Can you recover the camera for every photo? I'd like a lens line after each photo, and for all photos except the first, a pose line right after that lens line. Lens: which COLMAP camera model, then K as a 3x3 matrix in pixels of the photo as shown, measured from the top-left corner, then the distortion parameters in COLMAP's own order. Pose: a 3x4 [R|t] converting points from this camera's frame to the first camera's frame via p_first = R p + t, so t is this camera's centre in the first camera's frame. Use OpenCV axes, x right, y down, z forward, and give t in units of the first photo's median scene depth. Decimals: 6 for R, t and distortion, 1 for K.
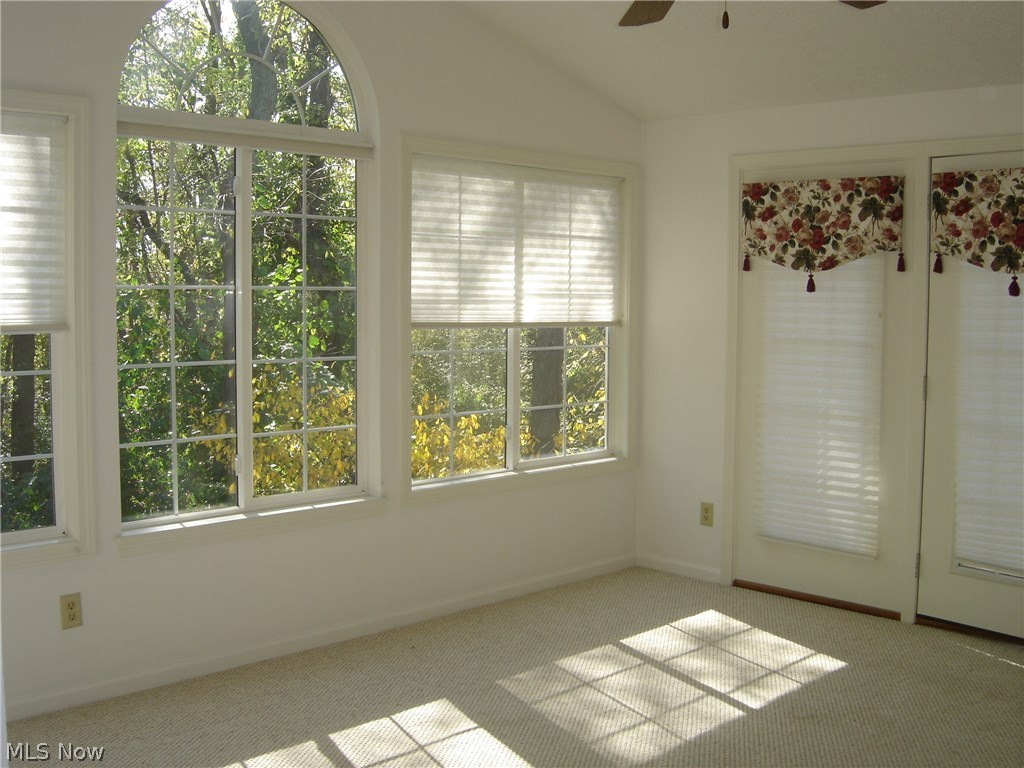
lens RADIAL K [[1099.6, 0, 512.0], [0, 1099.6, 384.0], [0, 0, 1]] dist [-0.137597, -0.049024]
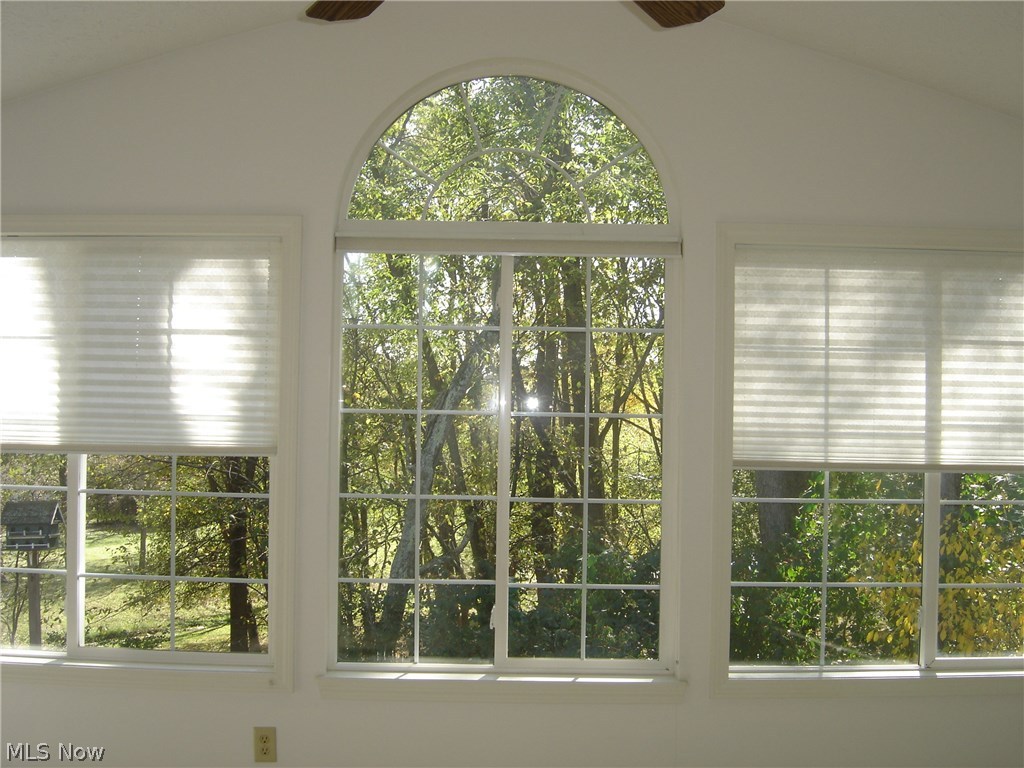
lens RADIAL K [[1099.6, 0, 512.0], [0, 1099.6, 384.0], [0, 0, 1]] dist [-0.137597, -0.049024]
pose [[0.719369, -0.018556, -0.694380, 0.322093], [-0.066302, 0.993245, -0.095230, -0.024949], [0.691457, 0.114544, 0.713279, 0.324130]]
